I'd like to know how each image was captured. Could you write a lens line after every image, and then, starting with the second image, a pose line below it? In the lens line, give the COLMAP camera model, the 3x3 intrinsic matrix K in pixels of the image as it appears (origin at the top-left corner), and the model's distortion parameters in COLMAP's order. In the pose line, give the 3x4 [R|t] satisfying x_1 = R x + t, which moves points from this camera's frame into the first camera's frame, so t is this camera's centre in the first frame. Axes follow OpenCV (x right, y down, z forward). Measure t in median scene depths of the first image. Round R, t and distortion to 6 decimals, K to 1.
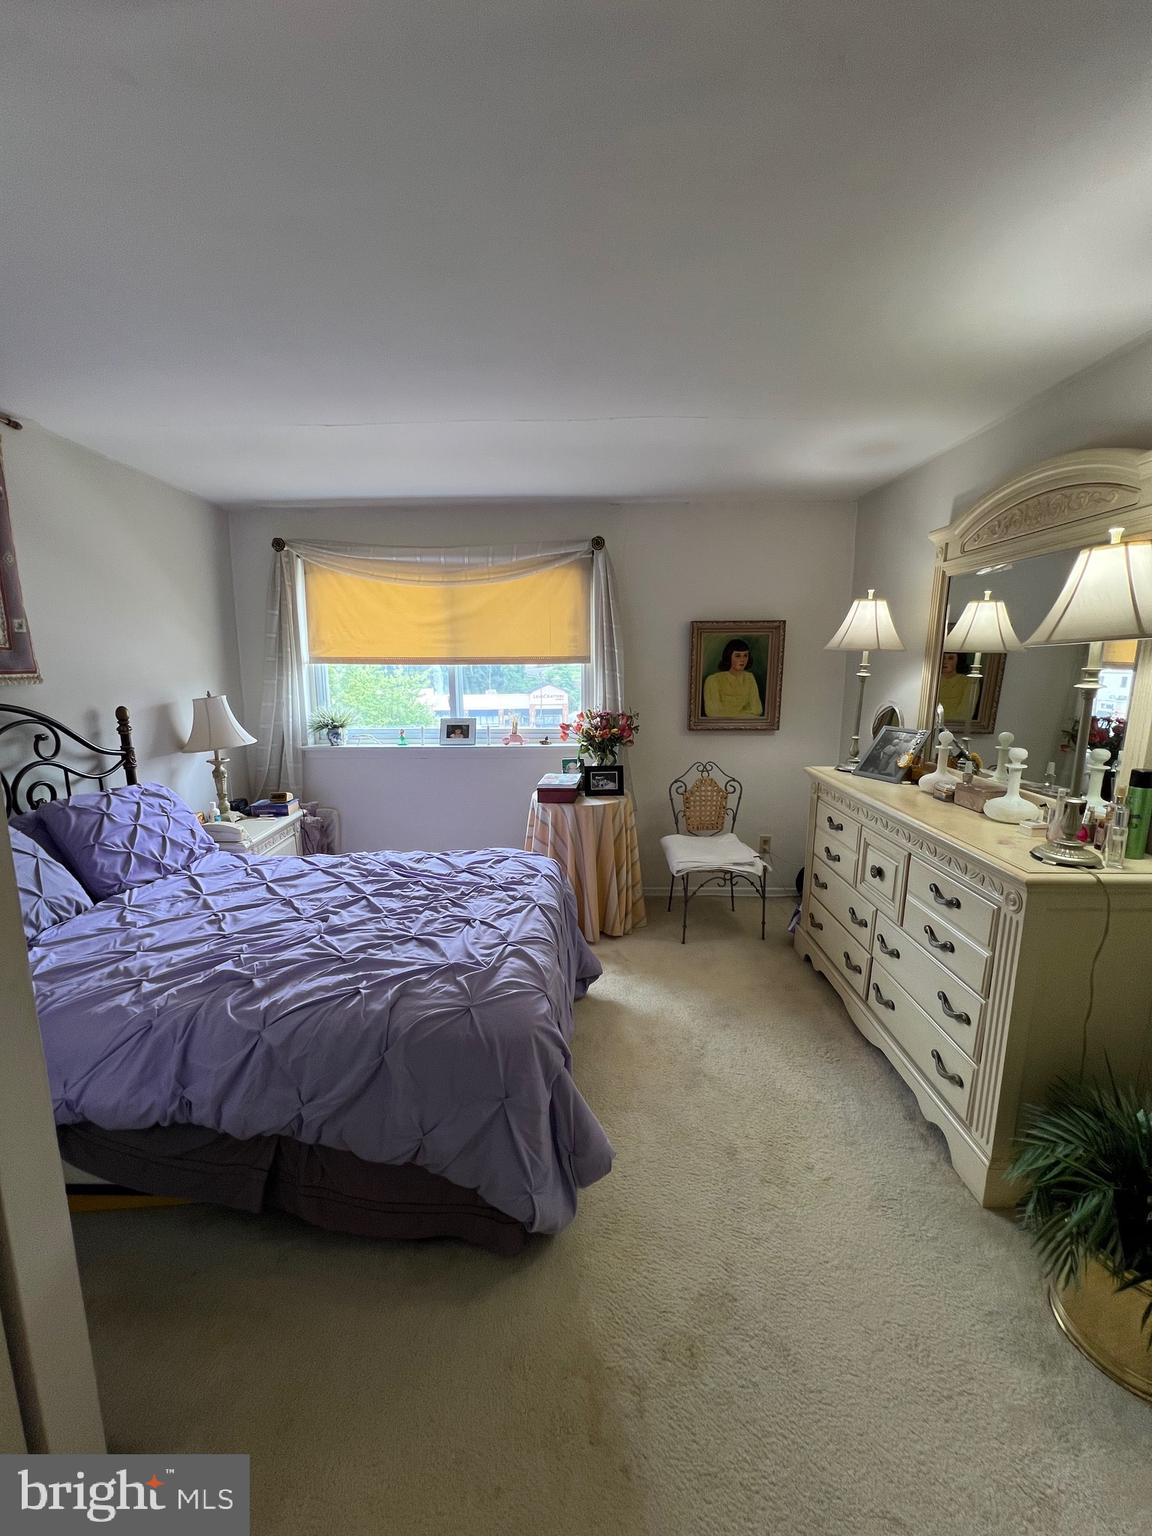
lens RADIAL K [[615.3, 0, 574.3], [0, 615.3, 767.0], [0, 0, 1]] dist [-0.002984, 0.000443]
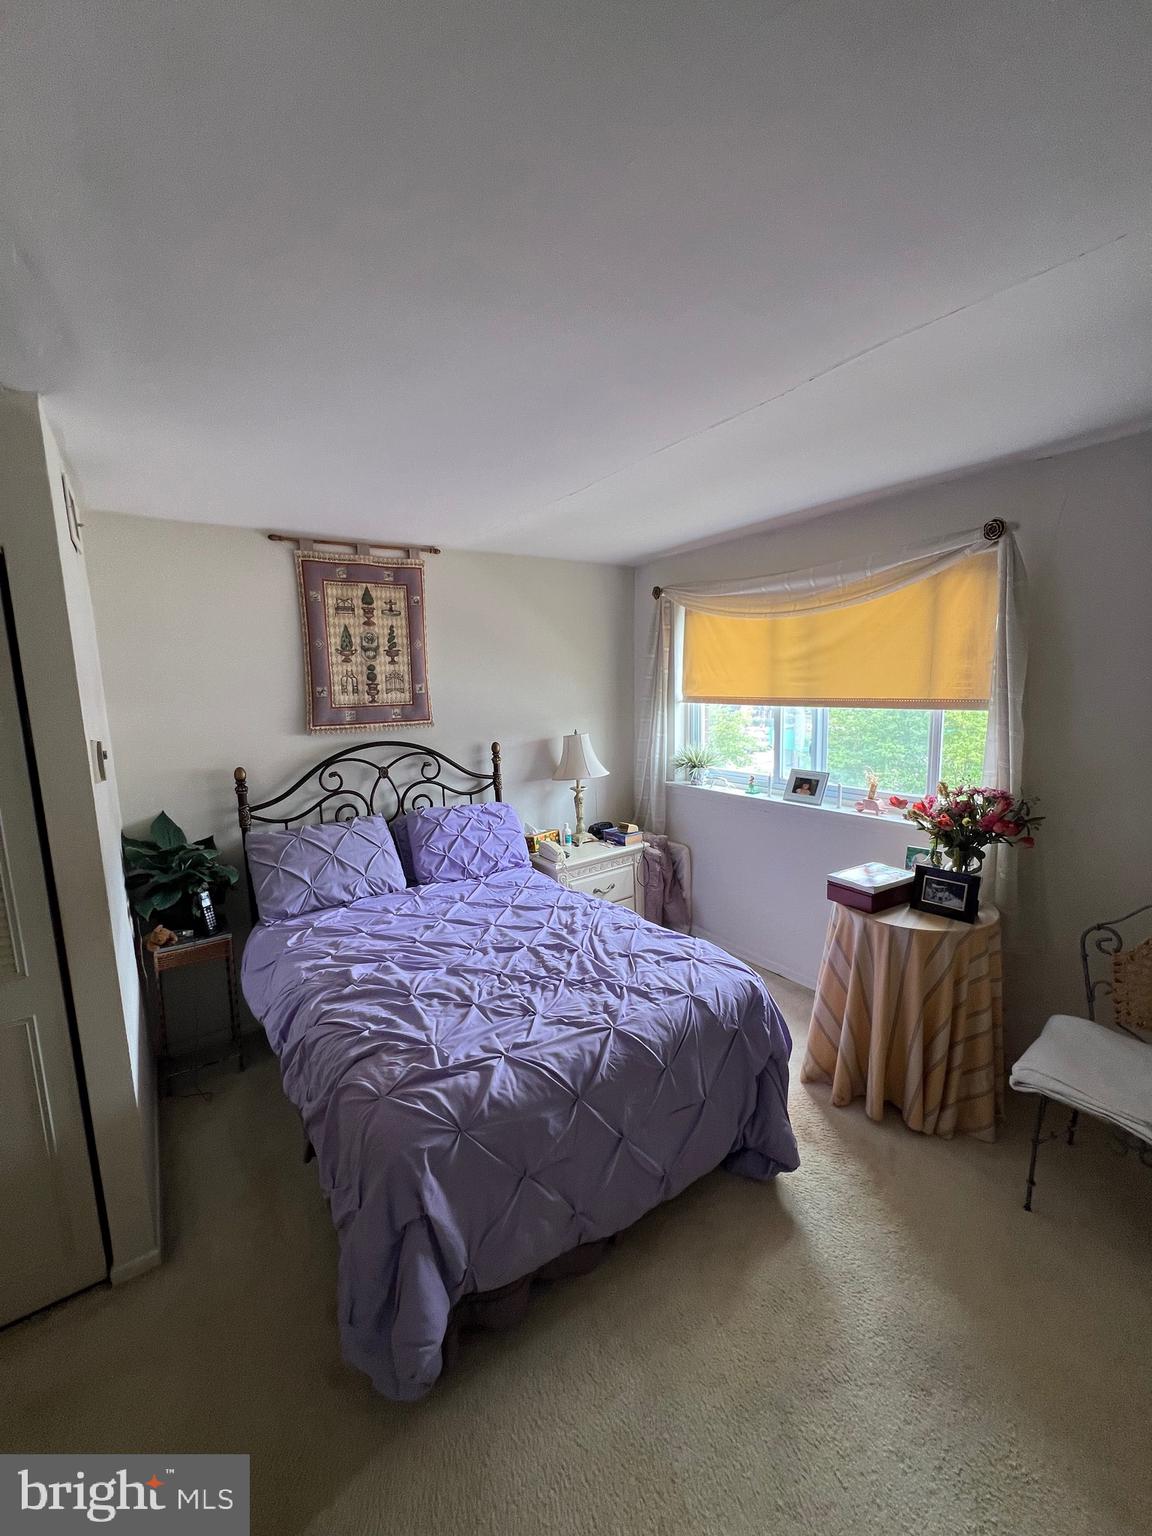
lens RADIAL K [[615.3, 0, 570.1], [0, 615.3, 768.9], [0, 0, 1]] dist [-0.002984, 0.000443]
pose [[0.578847, 0.105030, -0.808644, 0.446758], [-0.111662, 0.992538, 0.048985, -0.129513], [0.807755, 0.061940, 0.586256, 0.374728]]
